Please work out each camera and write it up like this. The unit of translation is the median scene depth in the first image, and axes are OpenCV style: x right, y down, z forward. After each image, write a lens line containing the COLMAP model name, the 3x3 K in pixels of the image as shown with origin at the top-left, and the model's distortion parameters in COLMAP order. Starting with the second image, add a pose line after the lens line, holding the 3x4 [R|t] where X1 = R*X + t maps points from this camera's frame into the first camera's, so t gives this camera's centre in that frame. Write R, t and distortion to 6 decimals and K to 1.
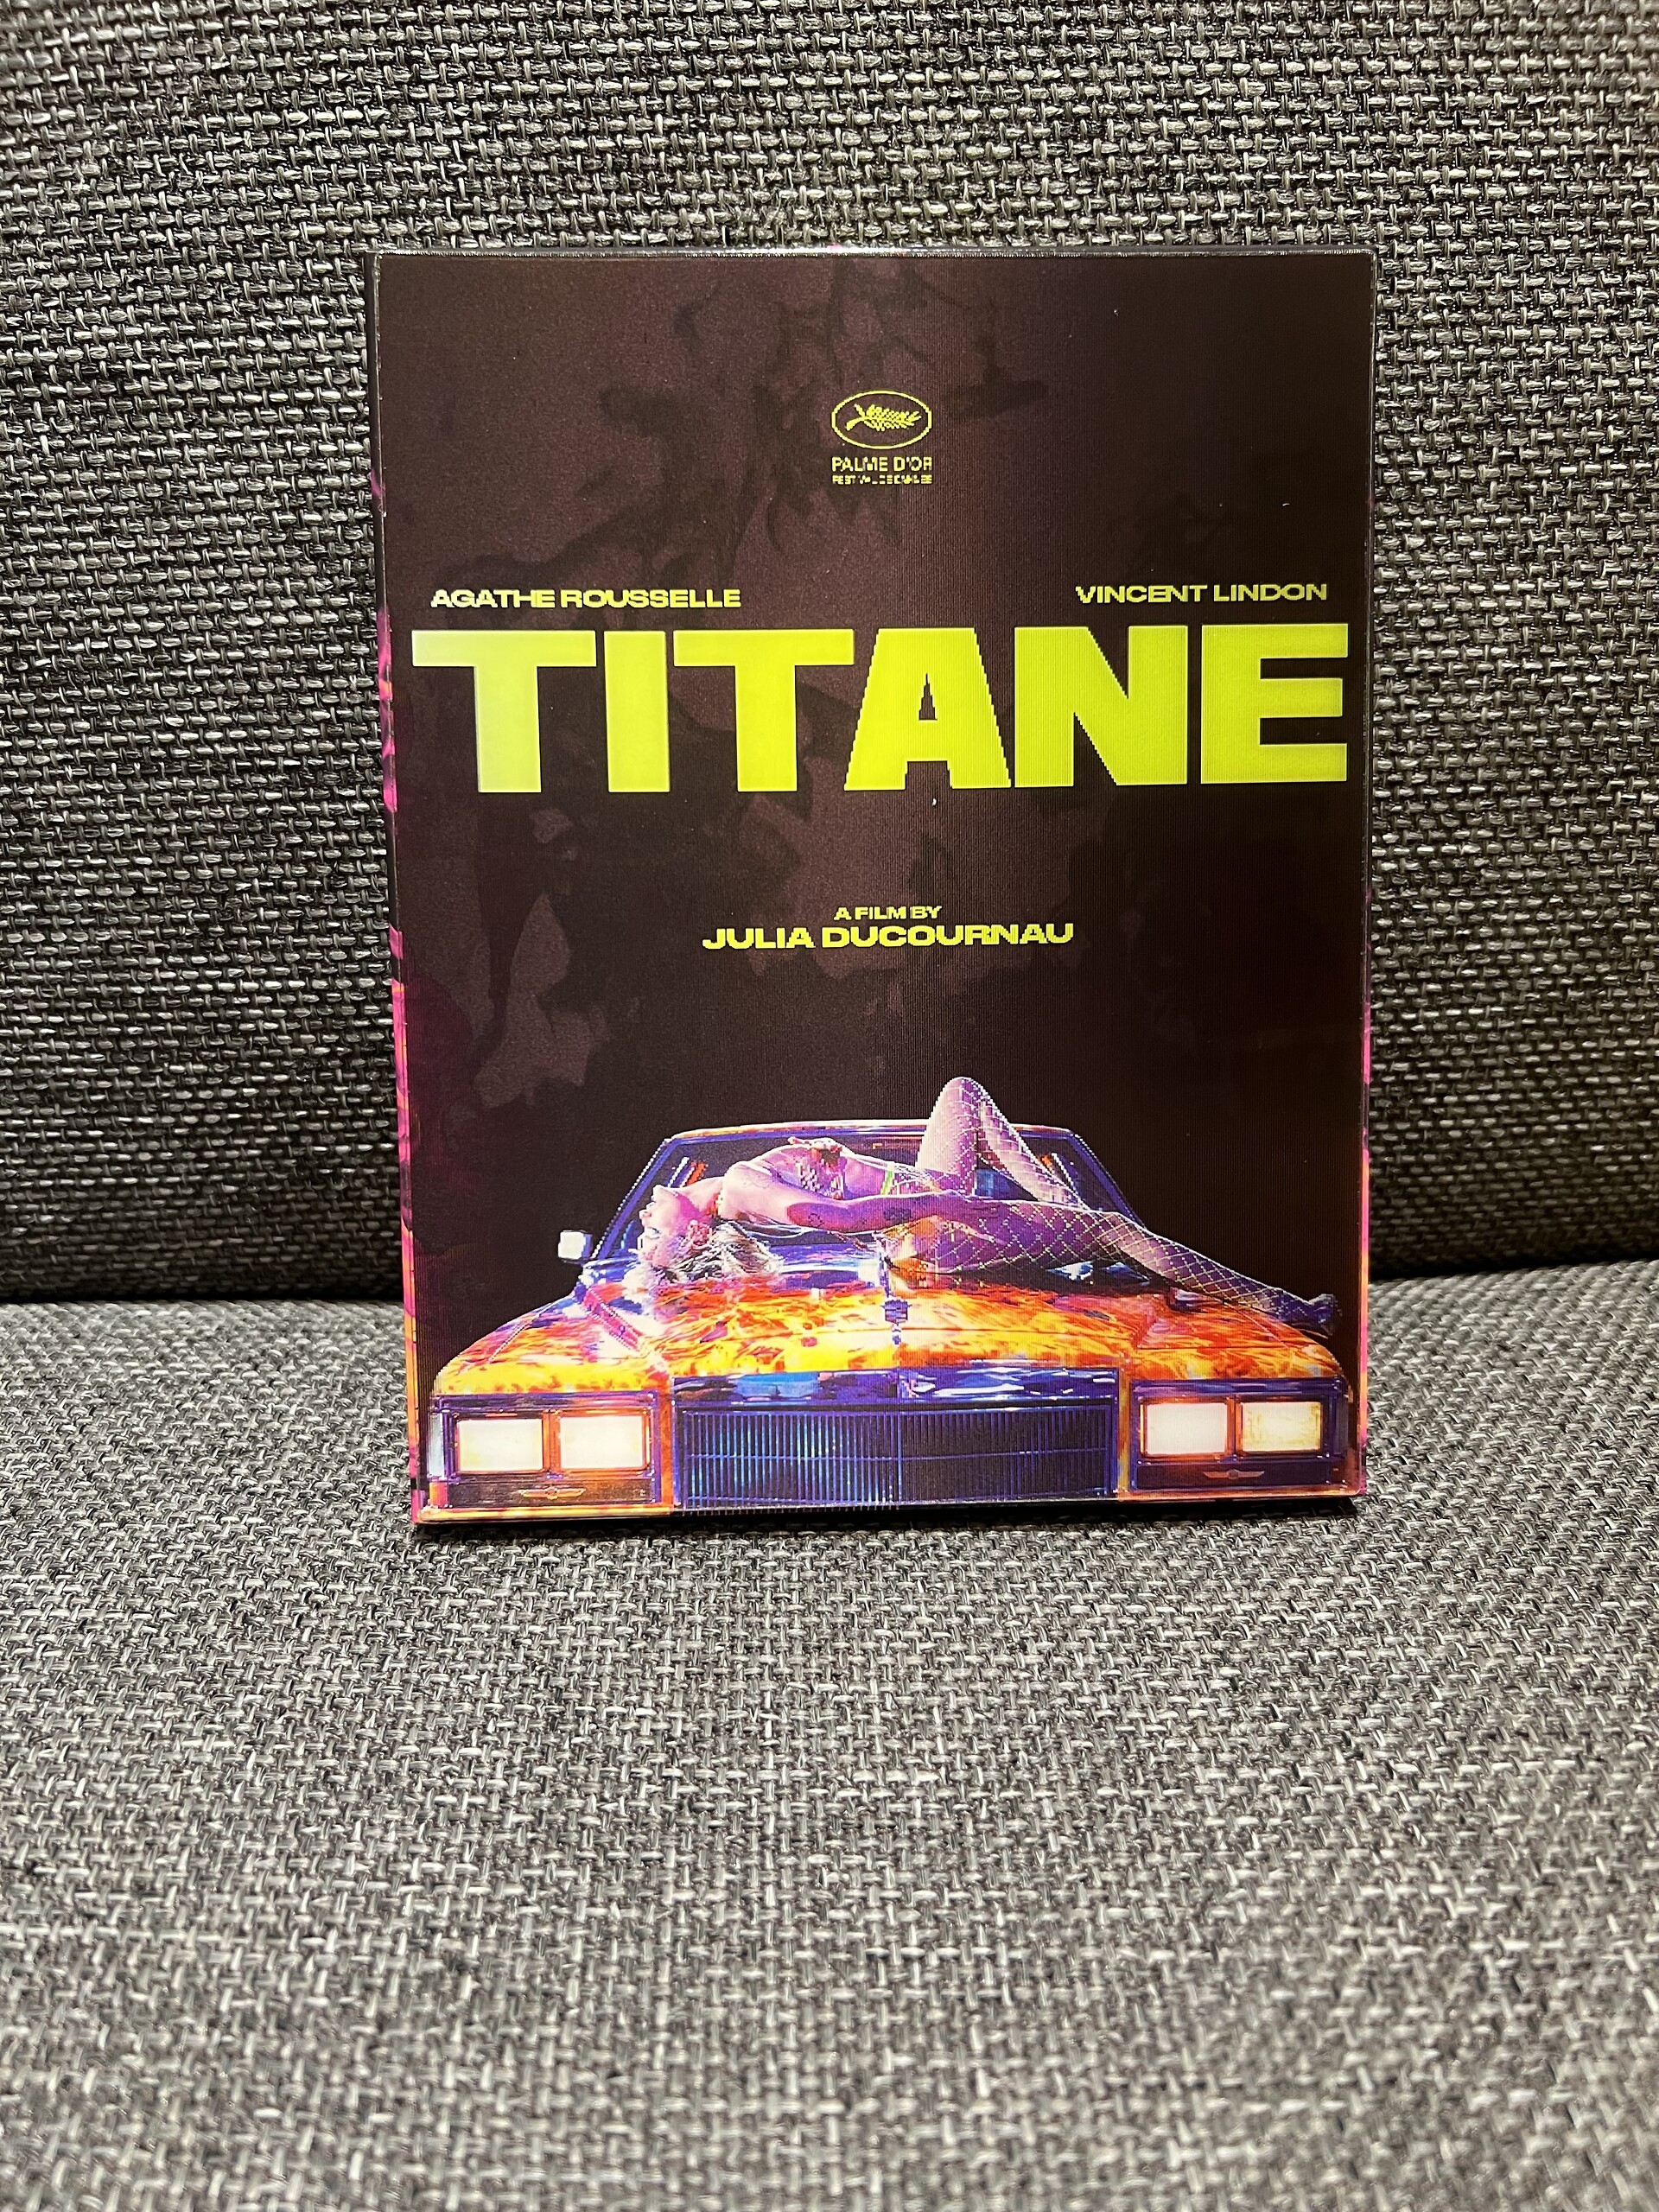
lens RADIAL K [[1691.9, 0, 829.7], [0, 1691.9, 1117.7], [0, 0, 1]] dist [0.012407, -0.031150]
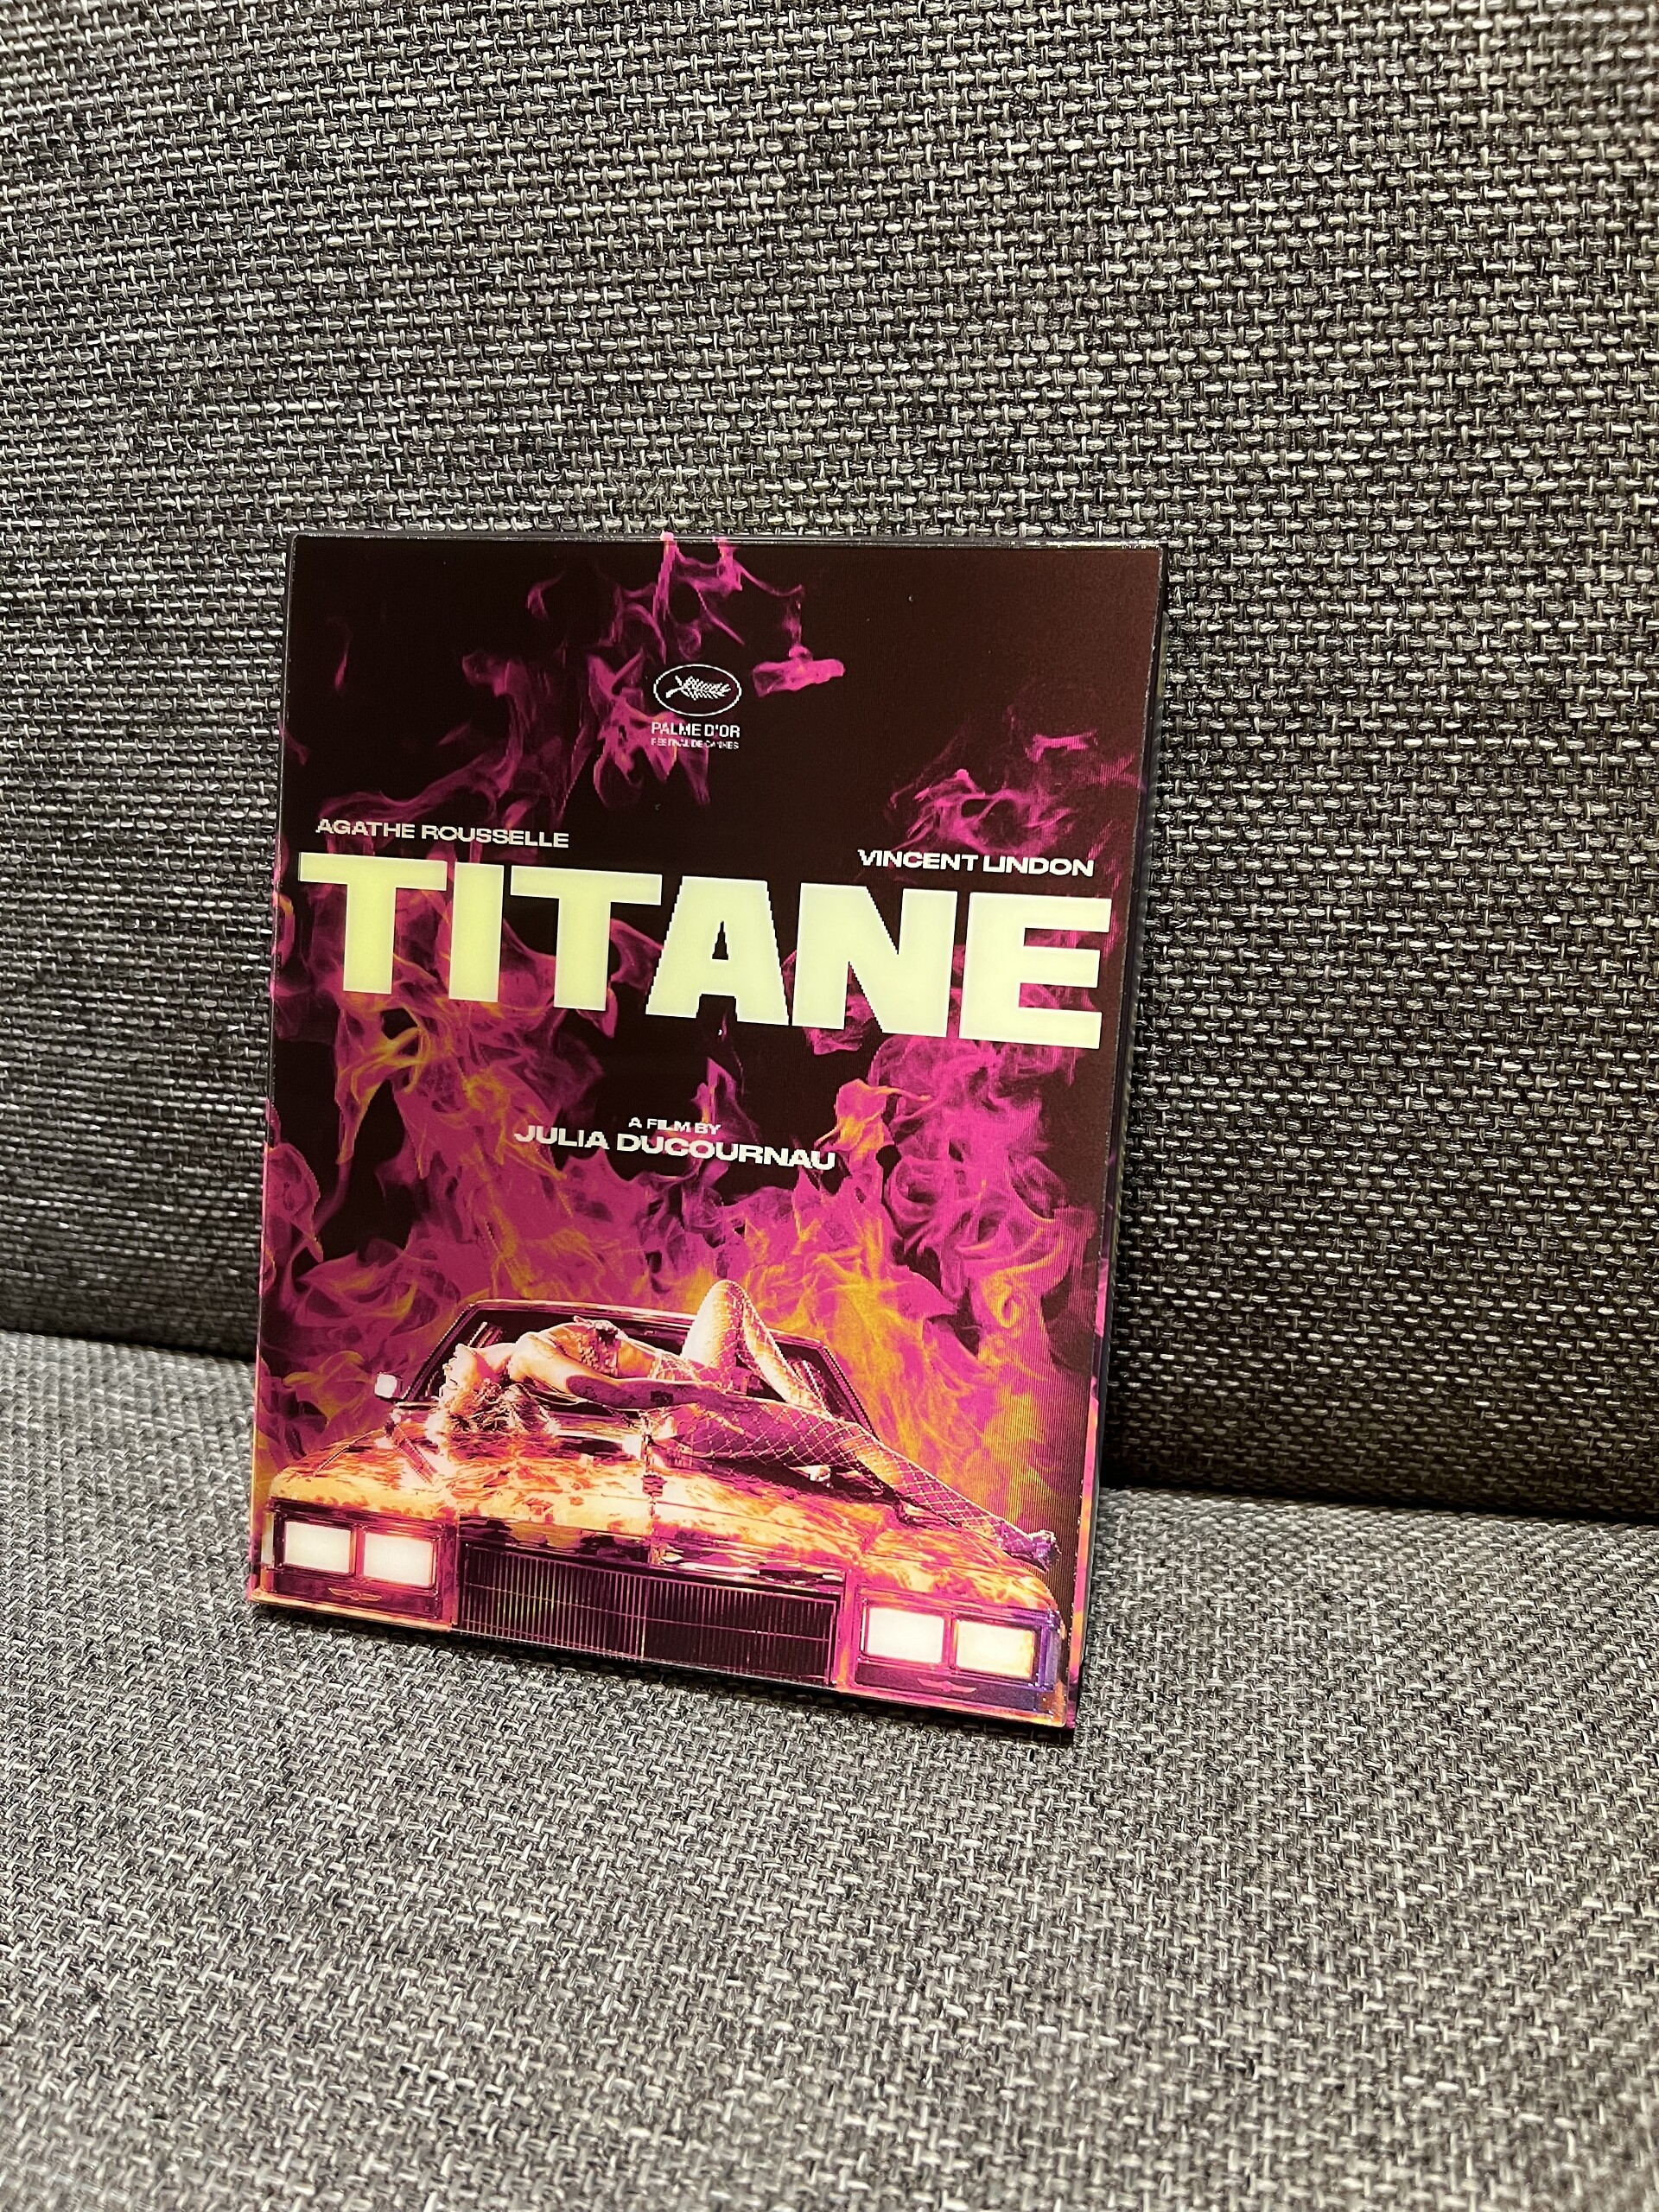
lens RADIAL K [[1691.9, 0, 828.0], [0, 1691.9, 1117.8], [0, 0, 1]] dist [0.012407, -0.031150]
pose [[0.964873, 0.102402, -0.241936, 0.394156], [-0.103868, 0.994568, 0.006720, -0.143765], [0.241310, 0.018645, 0.970269, -0.047323]]
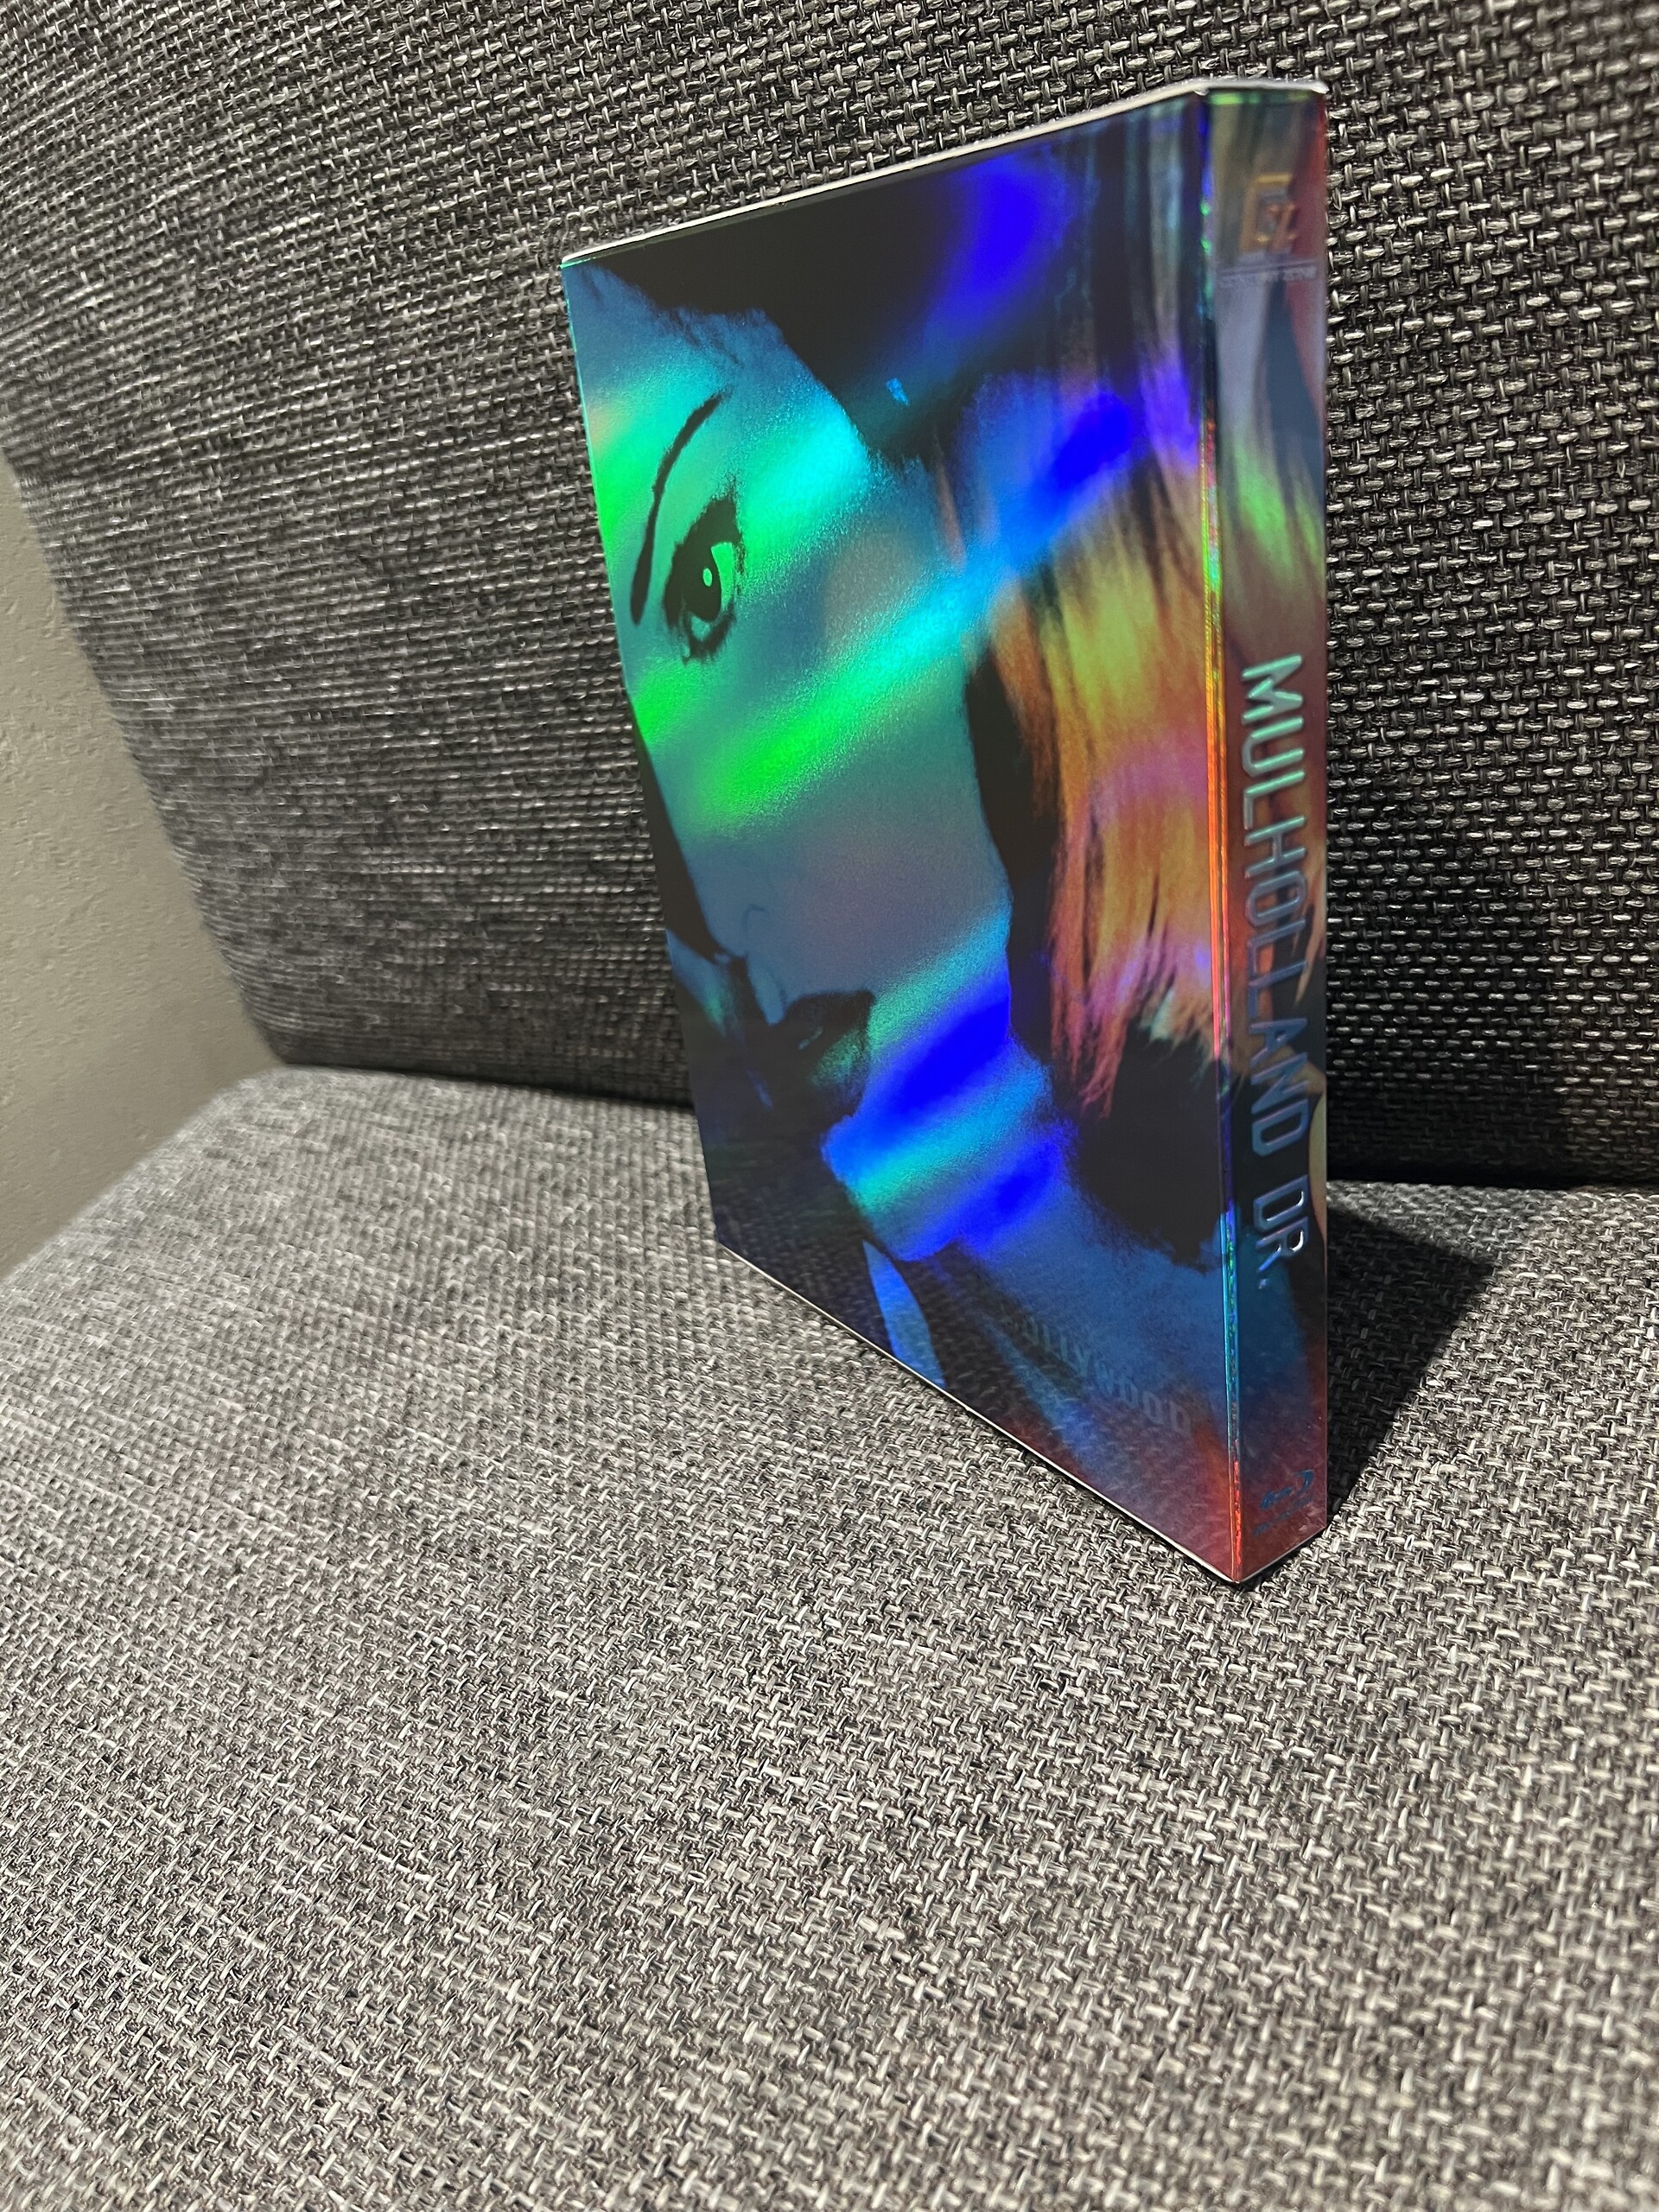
lens RADIAL K [[1691.9, 0, 842.5], [0, 1691.9, 1117.1], [0, 0, 1]] dist [0.012407, -0.031150]
pose [[0.825661, 0.103807, -0.554534, 0.831535], [0.007119, 0.980931, 0.194226, -0.170212], [0.564122, -0.164312, 0.809177, 0.077470]]
